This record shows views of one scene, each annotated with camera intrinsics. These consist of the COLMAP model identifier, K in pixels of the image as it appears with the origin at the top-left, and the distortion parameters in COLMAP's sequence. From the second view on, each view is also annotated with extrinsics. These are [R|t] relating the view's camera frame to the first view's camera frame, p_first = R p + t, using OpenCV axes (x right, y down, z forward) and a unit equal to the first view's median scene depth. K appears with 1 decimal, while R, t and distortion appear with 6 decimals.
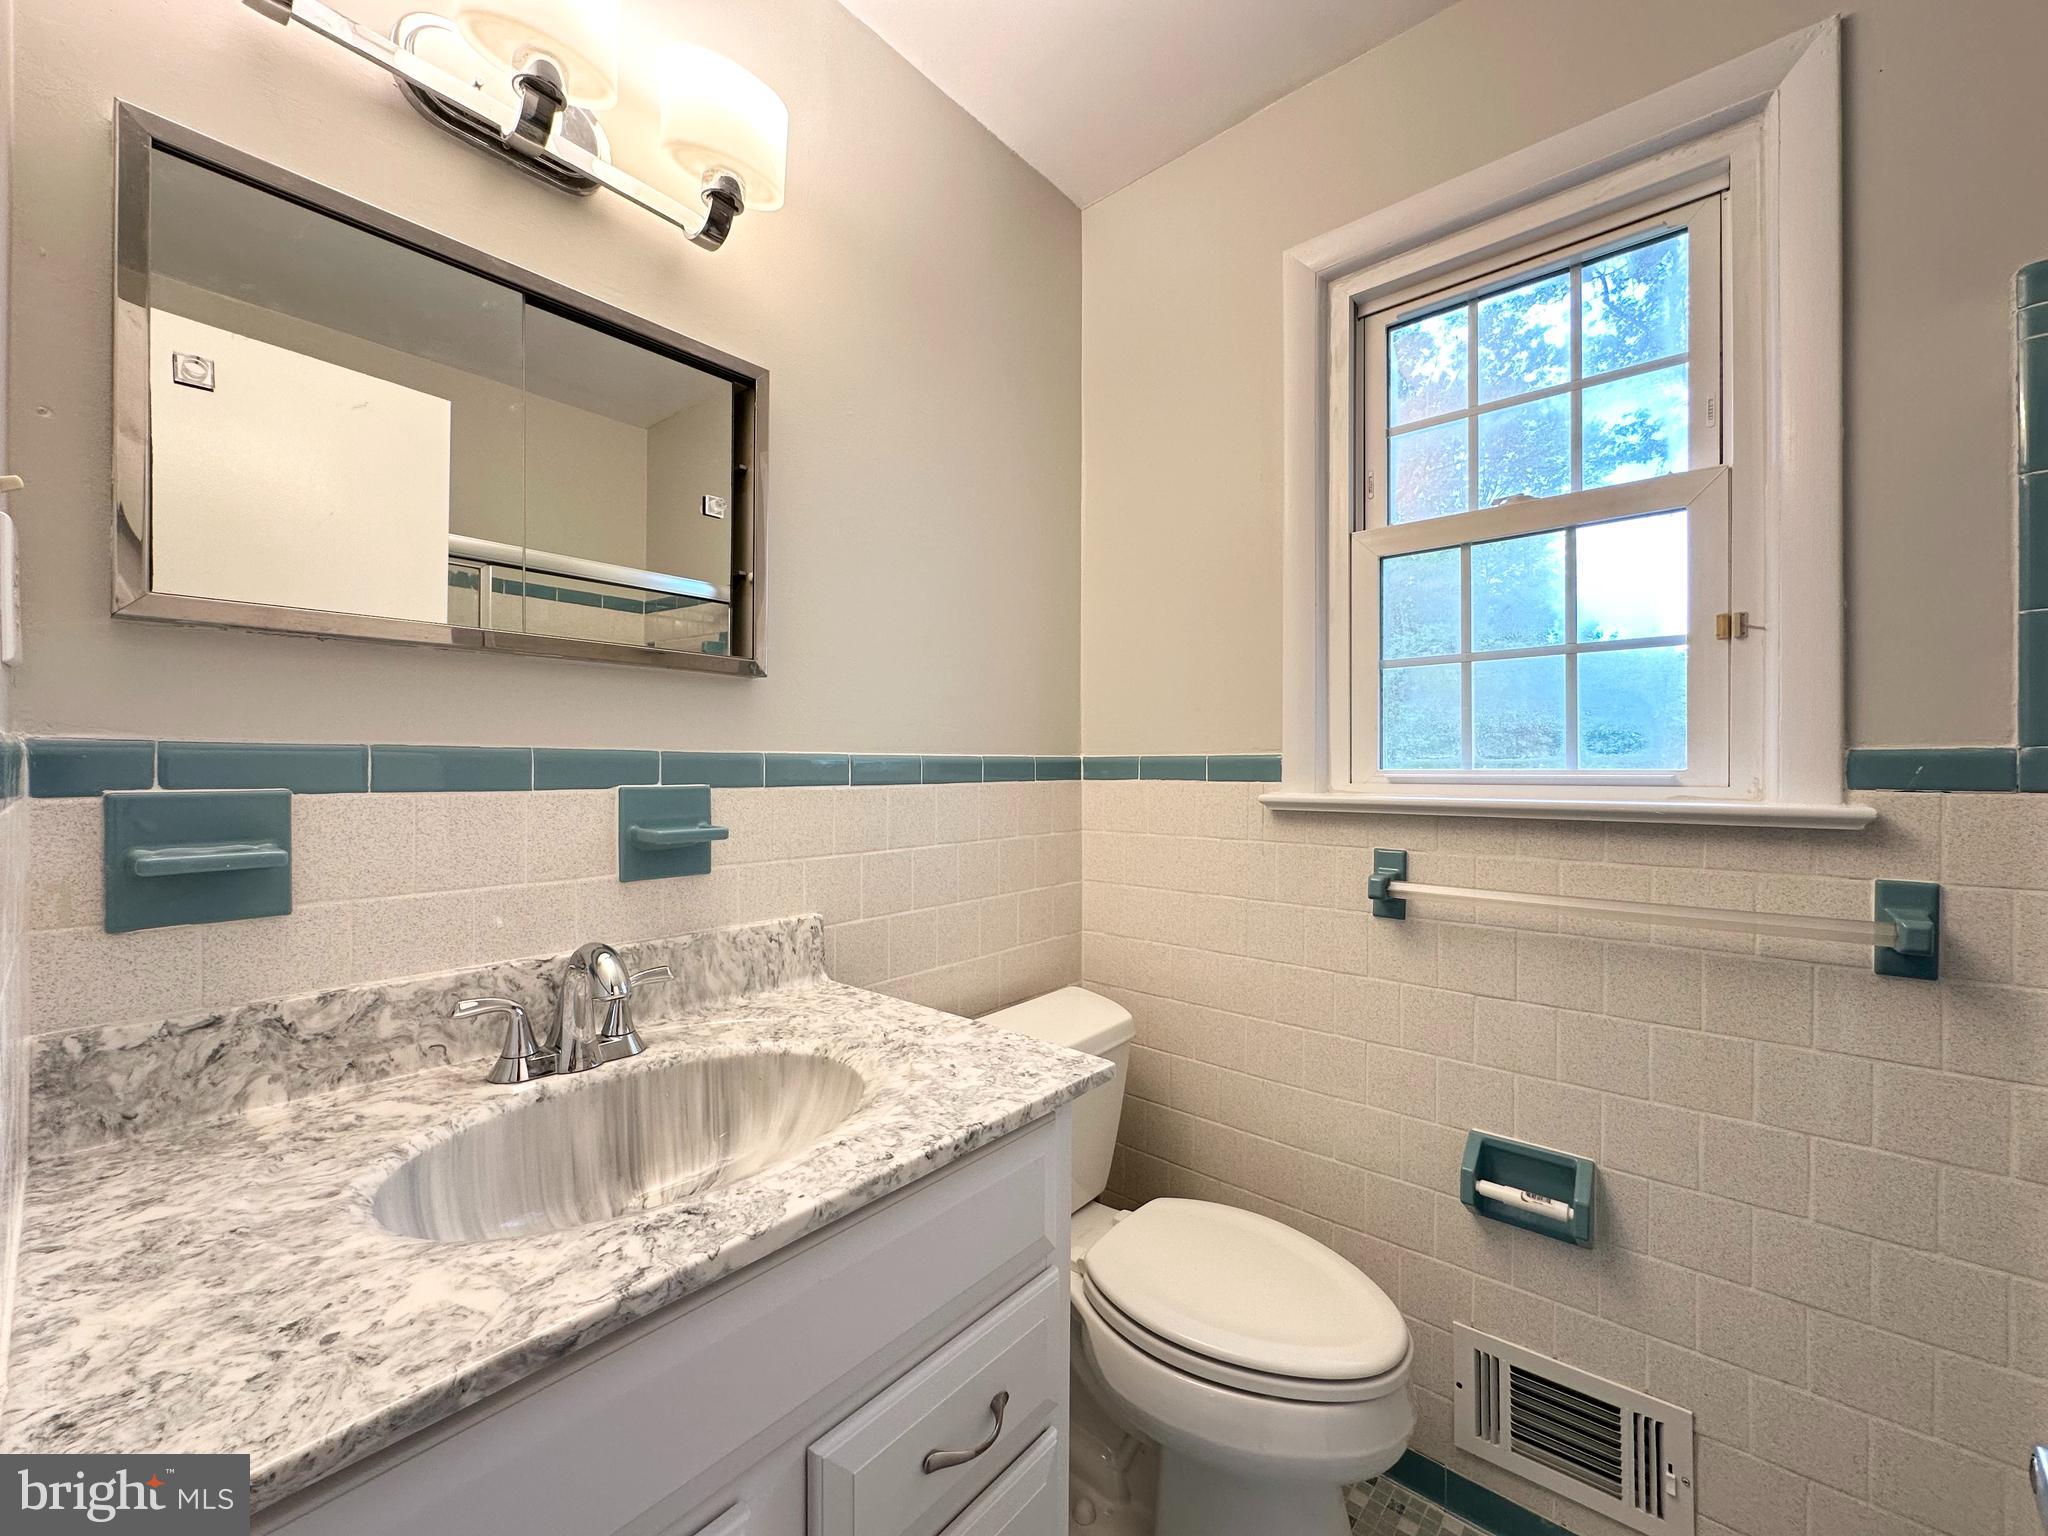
lens RADIAL K [[811.8, 0, 1009.7], [0, 811.8, 781.1], [0, 0, 1]] dist [-0.006248, 0.000777]
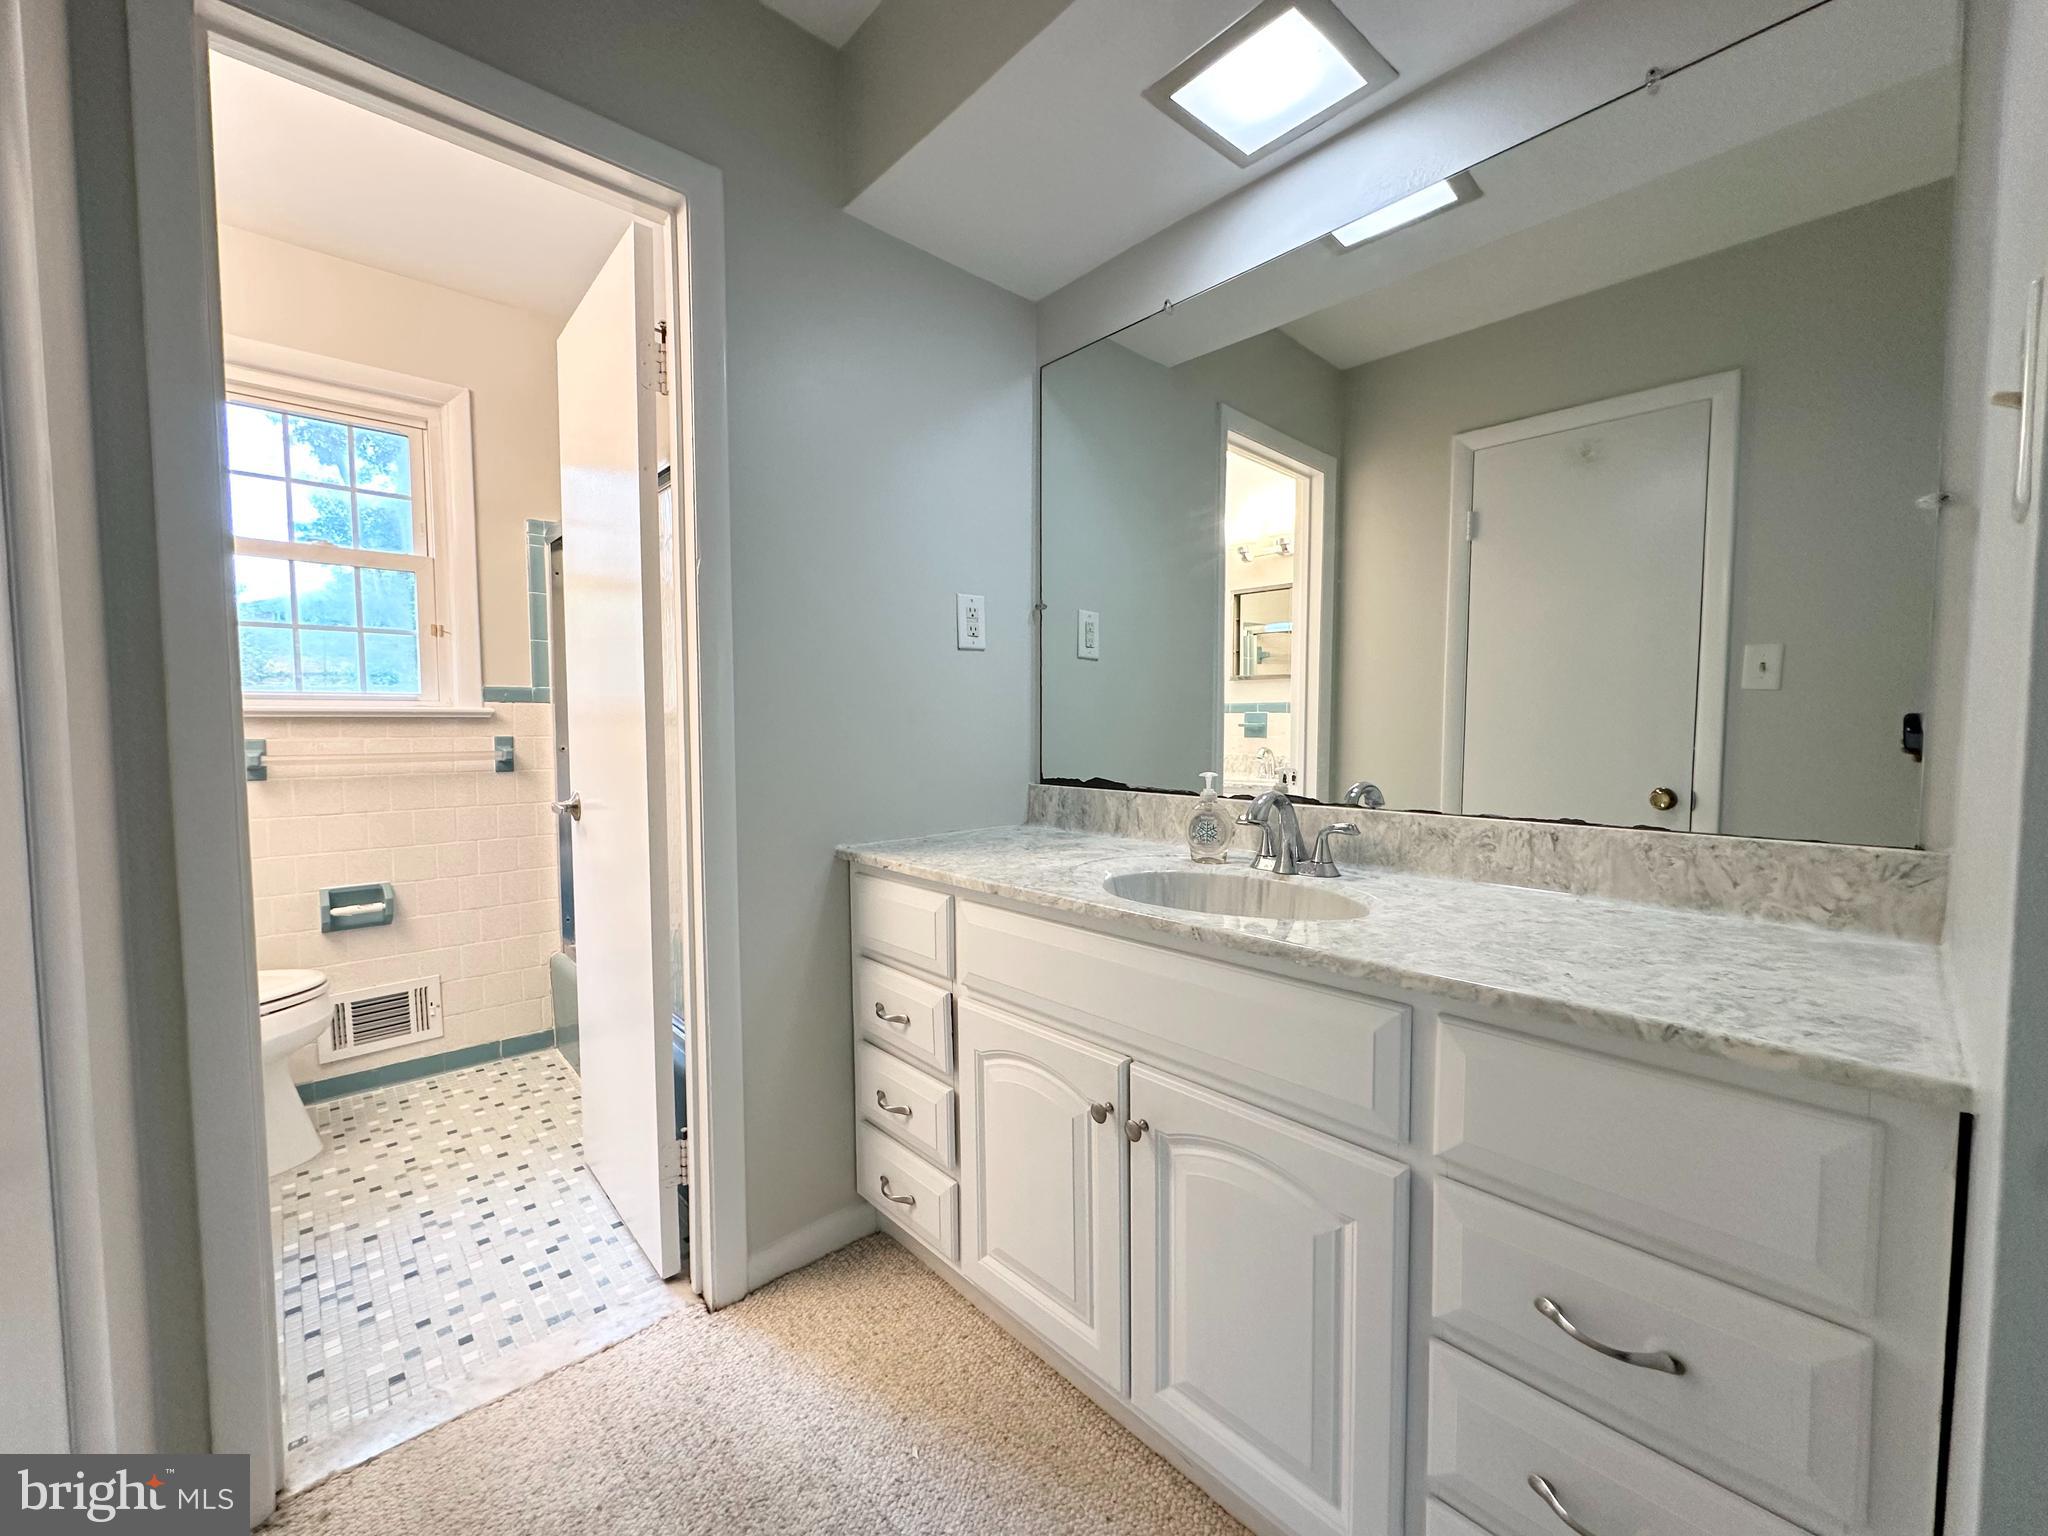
lens RADIAL K [[811.8, 0, 1012.3], [0, 811.8, 768.3], [0, 0, 1]] dist [-0.006248, 0.000777]
pose [[0.120785, -0.061223, 0.990789, -1.132925], [0.000175, 0.998098, 0.061653, 0.053428], [-0.992679, -0.007273, 0.120566, -0.840994]]
